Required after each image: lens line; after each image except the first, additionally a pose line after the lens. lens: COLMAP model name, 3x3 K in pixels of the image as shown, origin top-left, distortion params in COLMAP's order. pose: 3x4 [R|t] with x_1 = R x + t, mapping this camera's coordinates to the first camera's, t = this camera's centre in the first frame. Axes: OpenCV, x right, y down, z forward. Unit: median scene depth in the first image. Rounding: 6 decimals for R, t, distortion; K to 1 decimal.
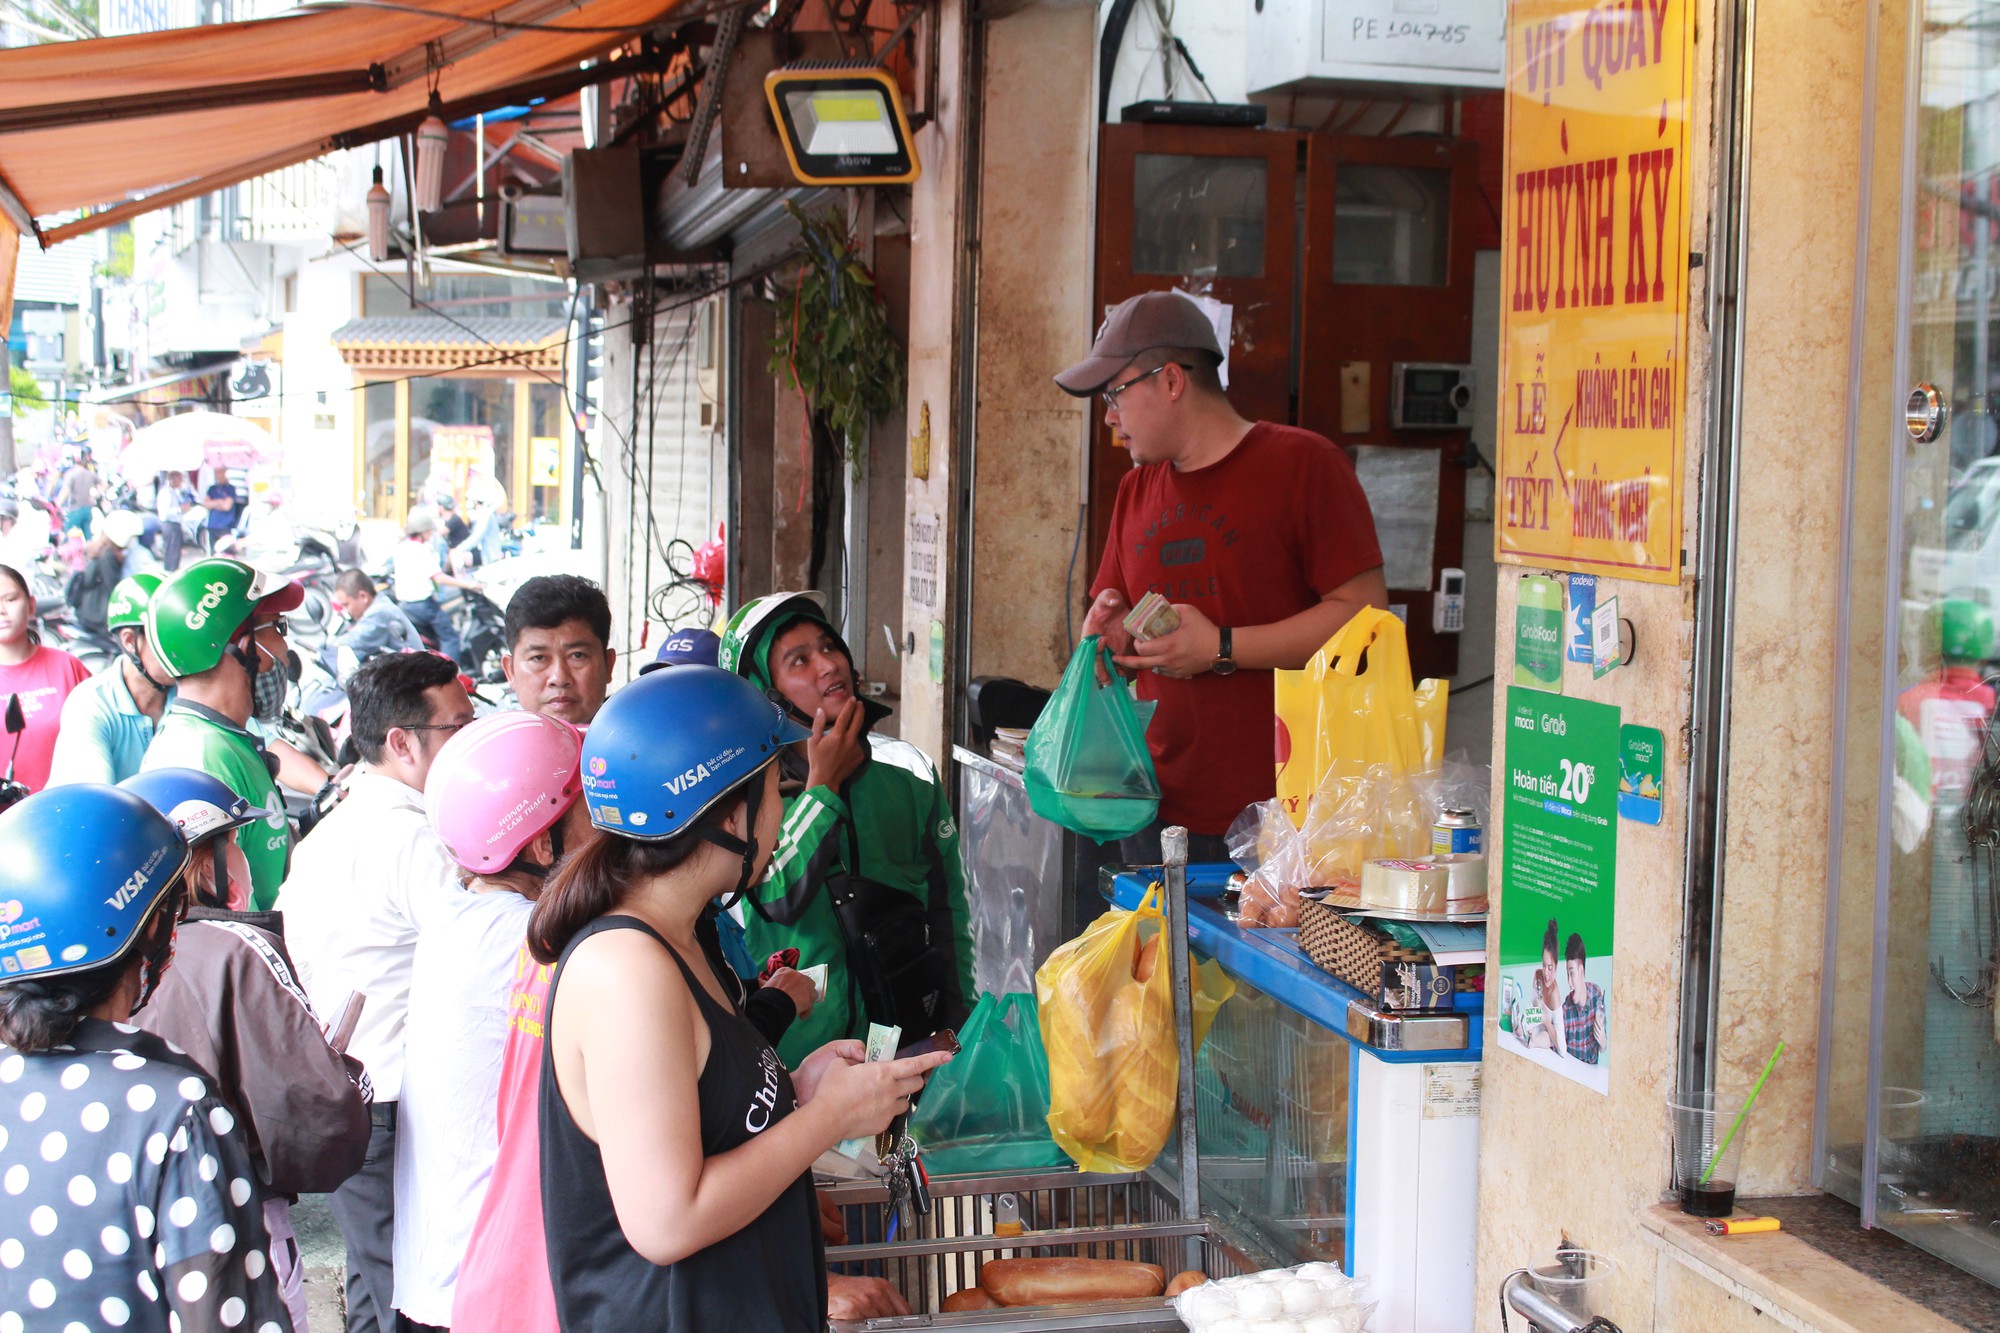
lens RADIAL K [[3082.7, 0, 1000.0], [0, 3082.7, 666.5], [0, 0, 1]] dist [-0.056846, -0.057410]
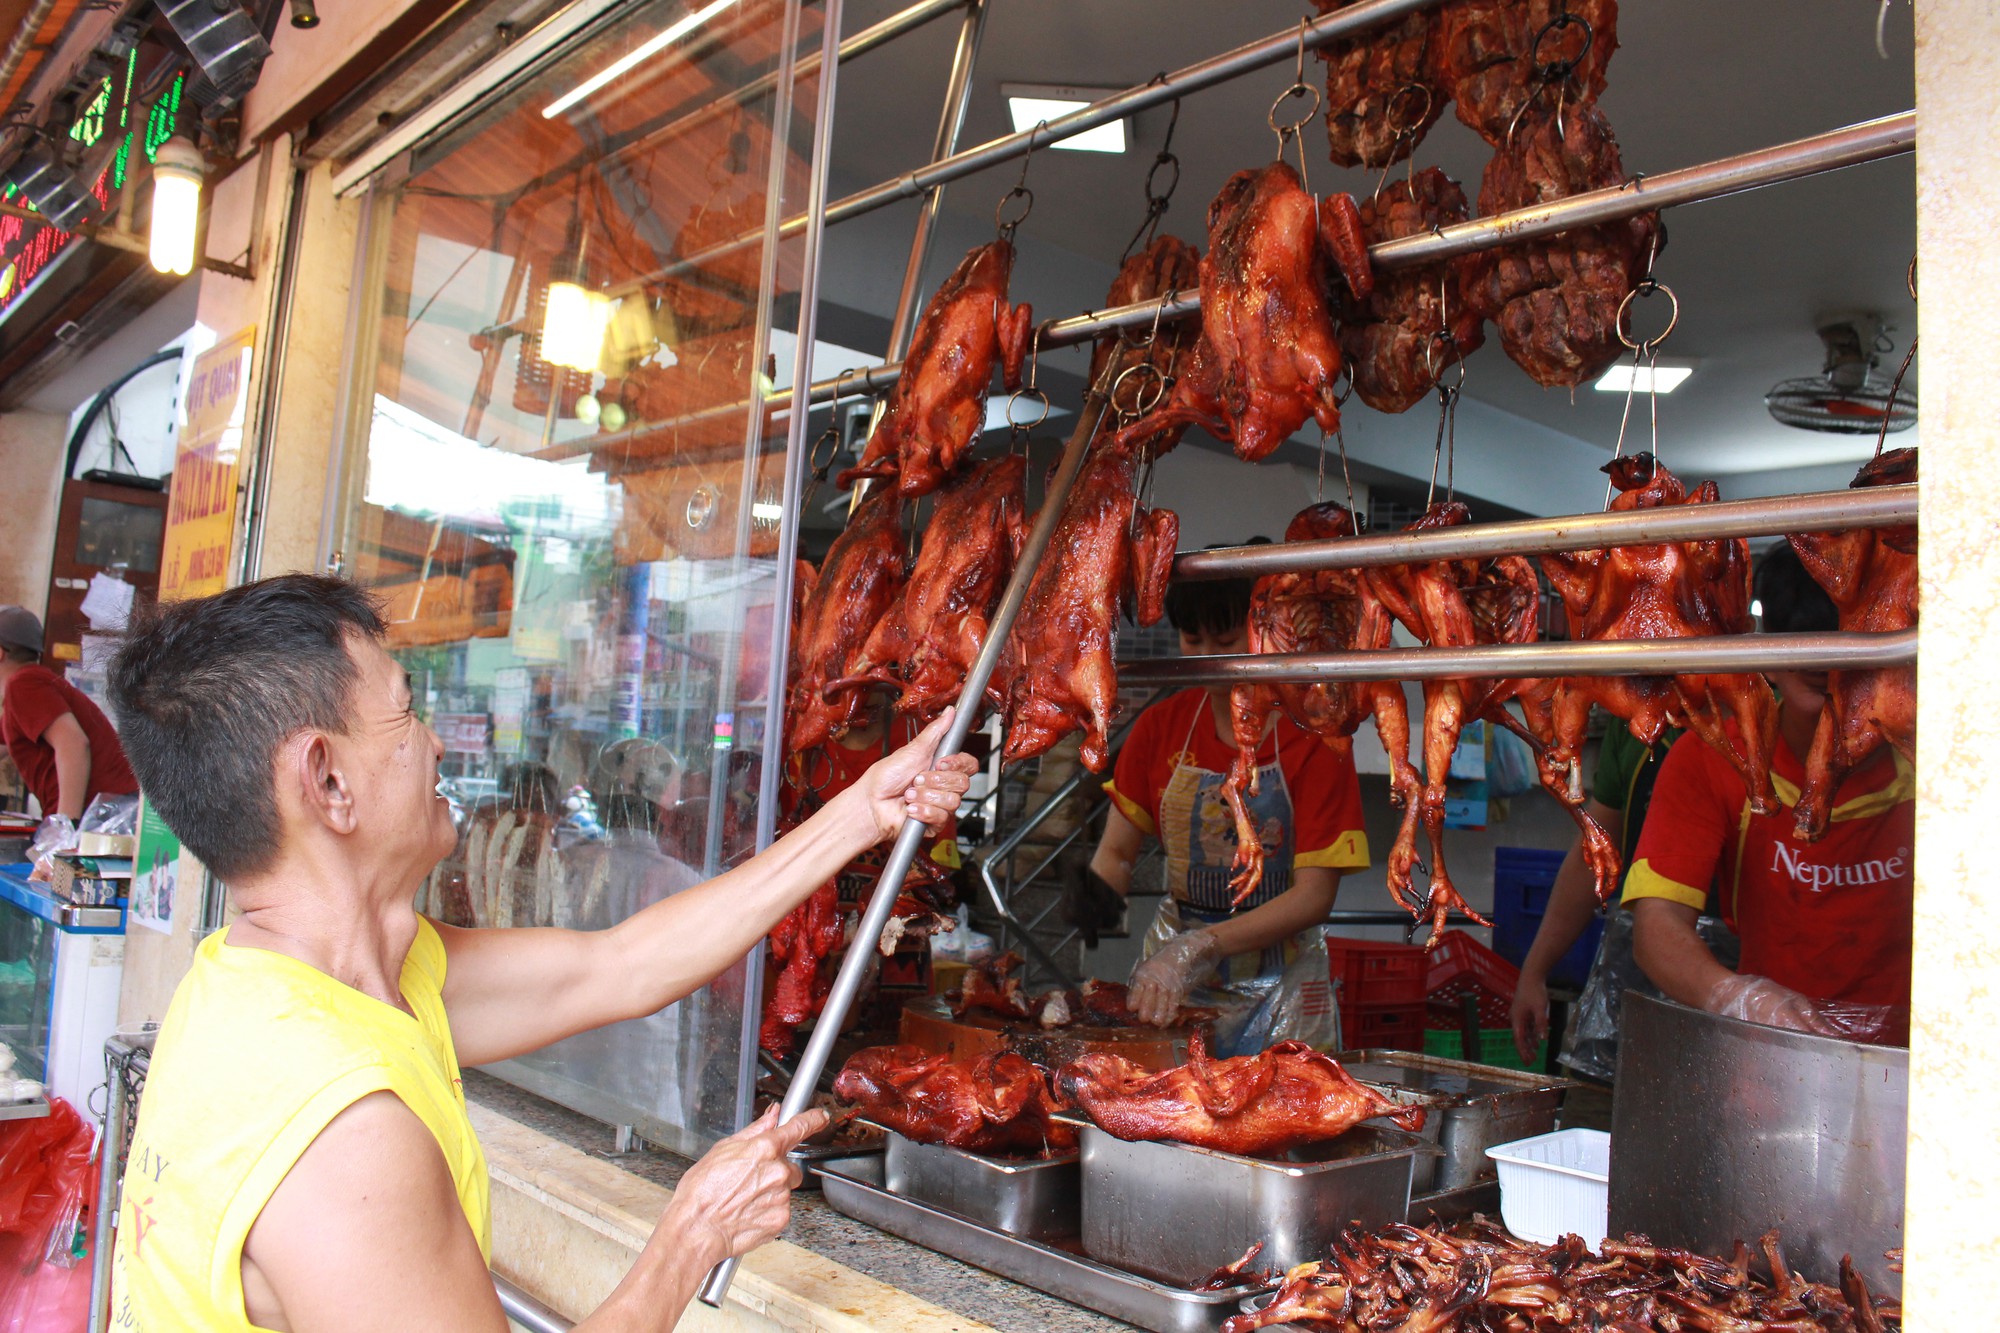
lens RADIAL K [[1648.5, 0, 999.4], [0, 1648.5, 648.2], [0, 0, 1]] dist [-0.157974, 0.122268]
pose [[0.884061, 0.085832, 0.459422, 0.098688], [-0.012210, 0.986898, -0.160884, 0.062444], [-0.467211, 0.136622, 0.873526, -0.046358]]
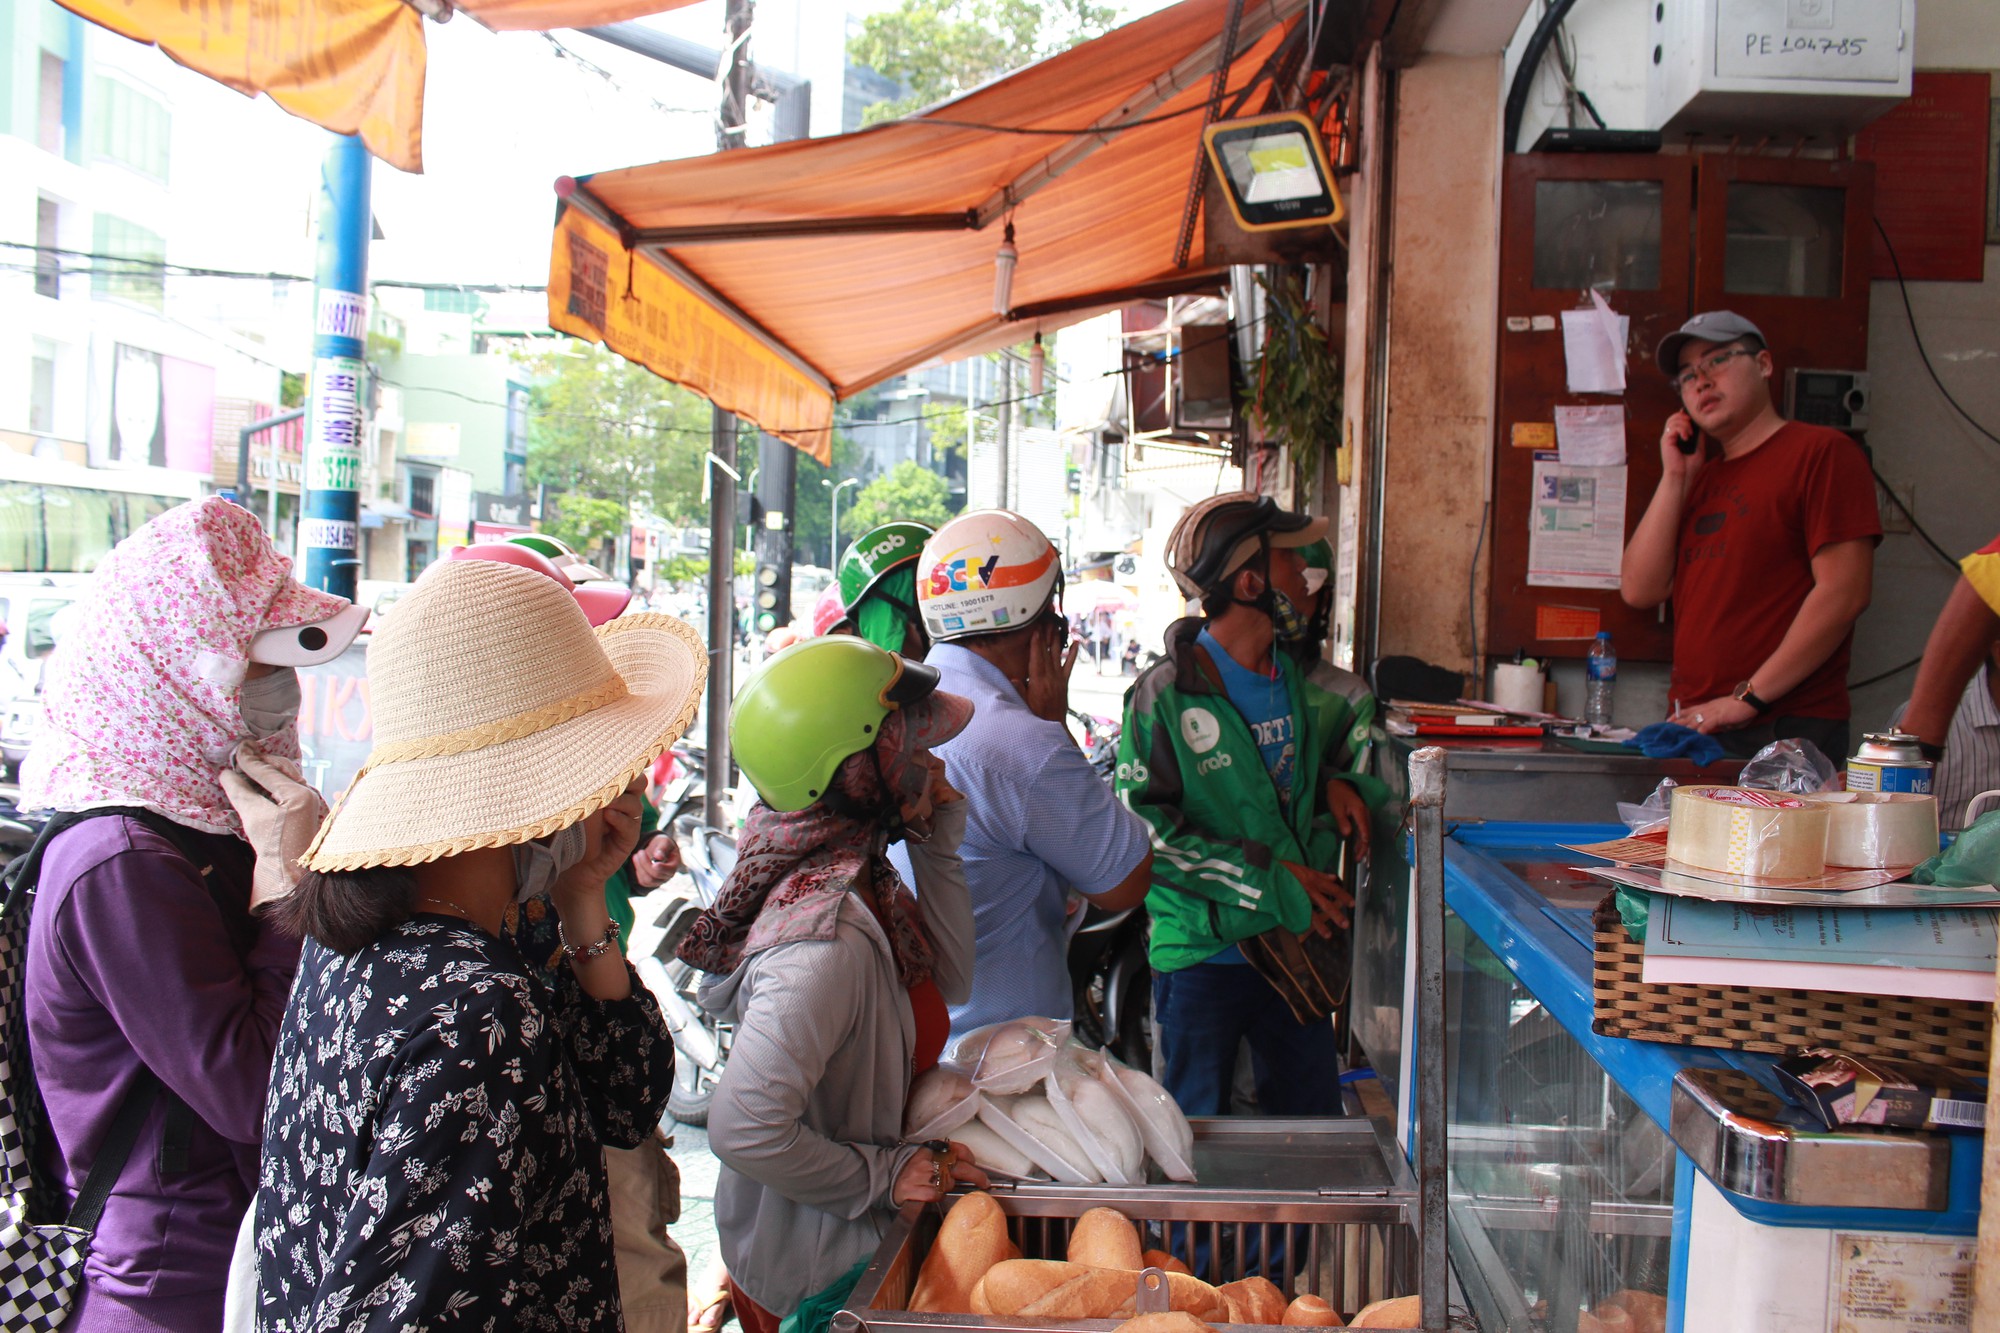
lens RADIAL K [[1559.7, 0, 1096.9], [0, 1559.7, 665.4], [0, 0, 1]] dist [-0.136491, 0.130452]
pose [[0.955697, 0.019950, -0.293677, 0.057039], [-0.034525, 0.998411, -0.044528, 0.034411], [0.292322, 0.052694, 0.954867, 0.441707]]
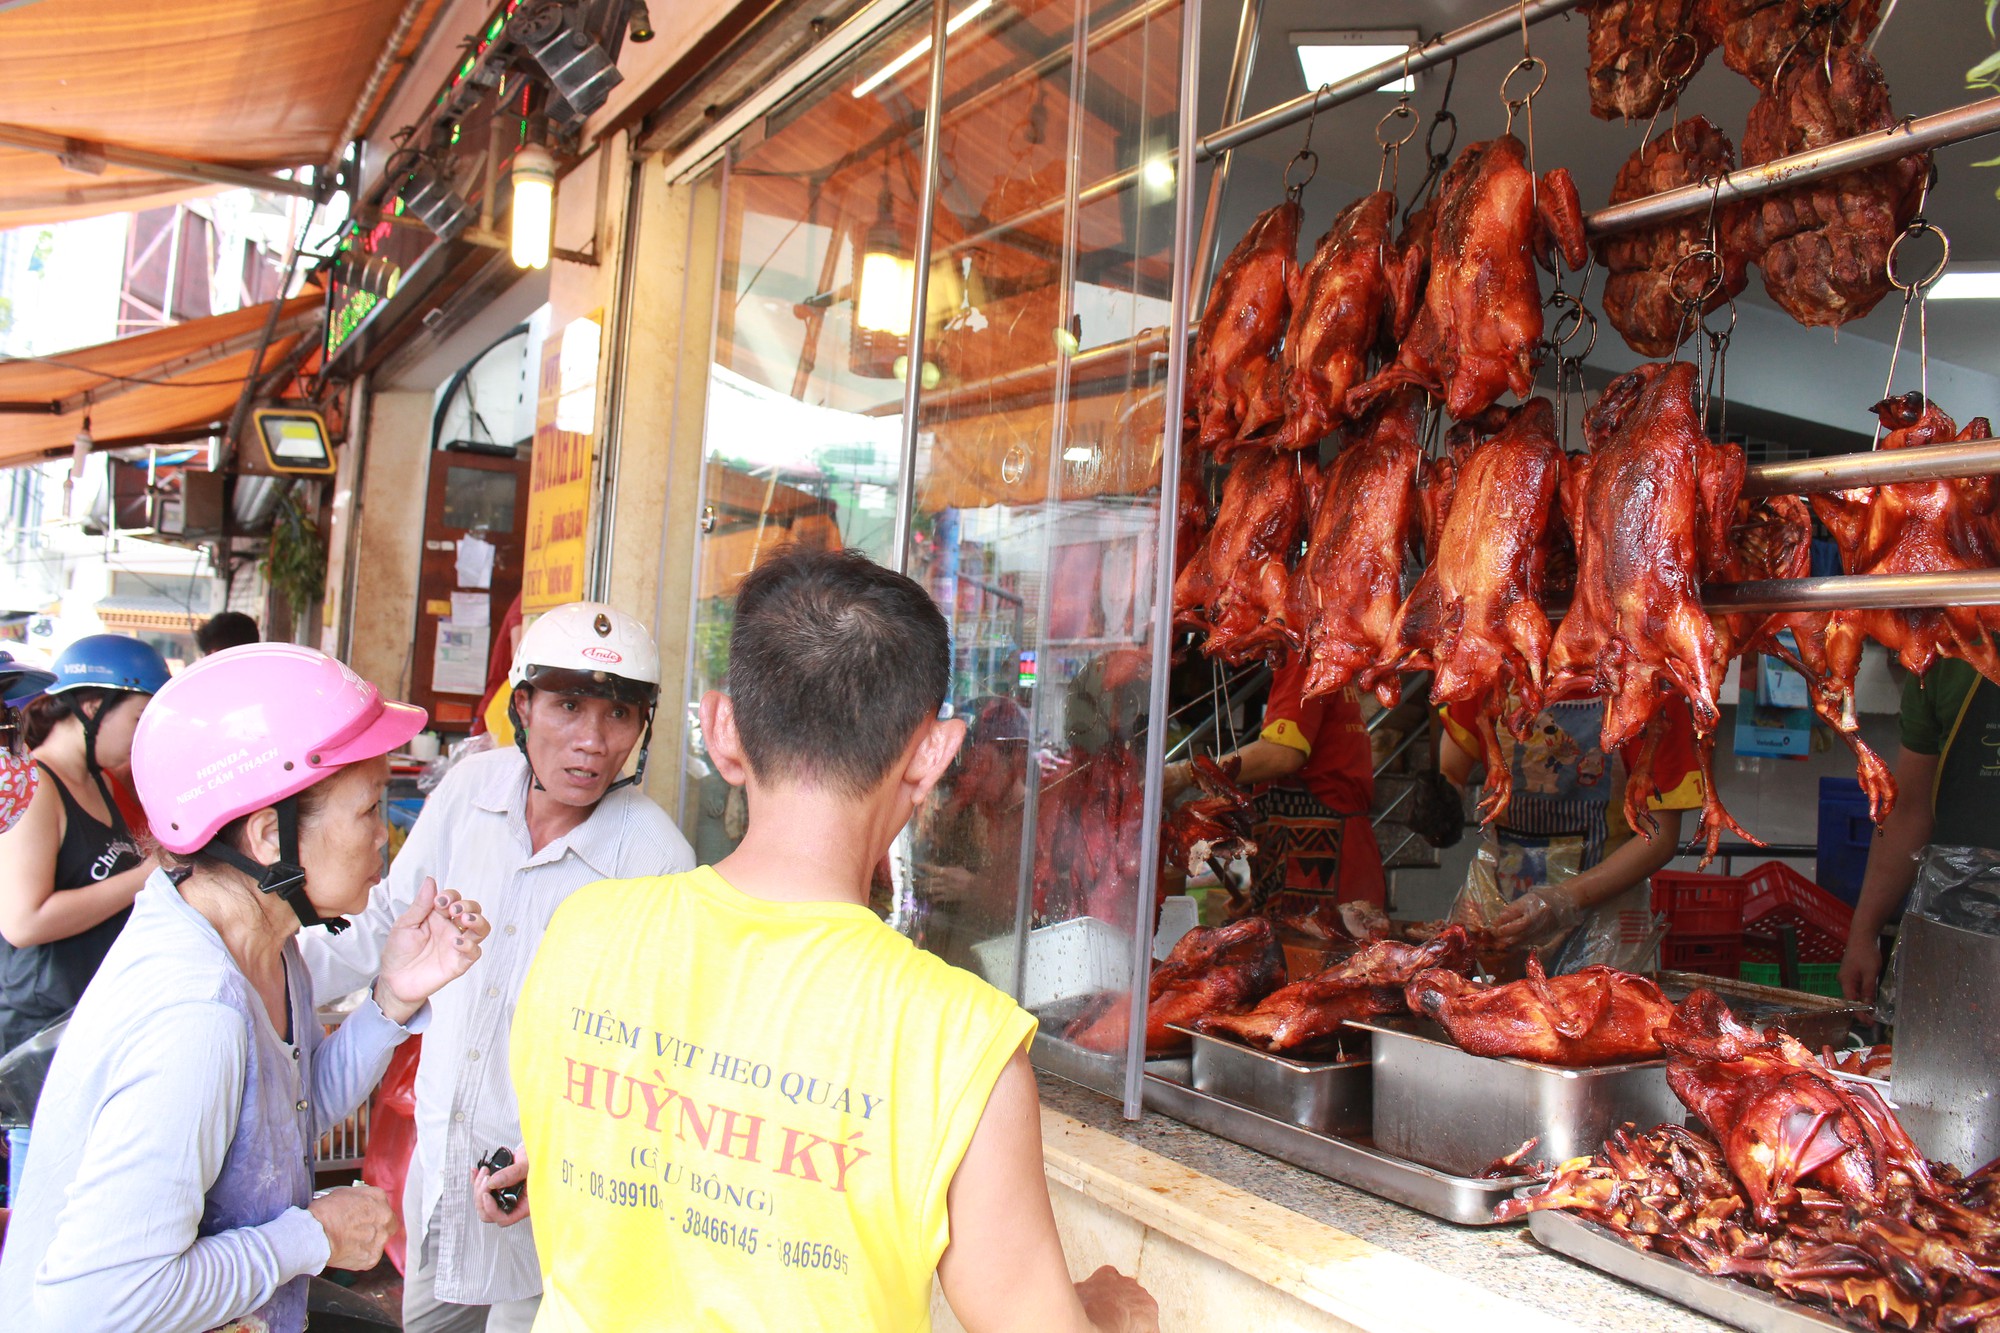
lens RADIAL K [[1648.5, 0, 999.4], [0, 1648.5, 648.2], [0, 0, 1]] dist [-0.157974, 0.122268]
pose [[0.956732, 0.052450, 0.286205, 0.090202], [-0.018880, 0.992737, -0.118817, 0.064486], [-0.290359, 0.108272, 0.950773, -0.071550]]
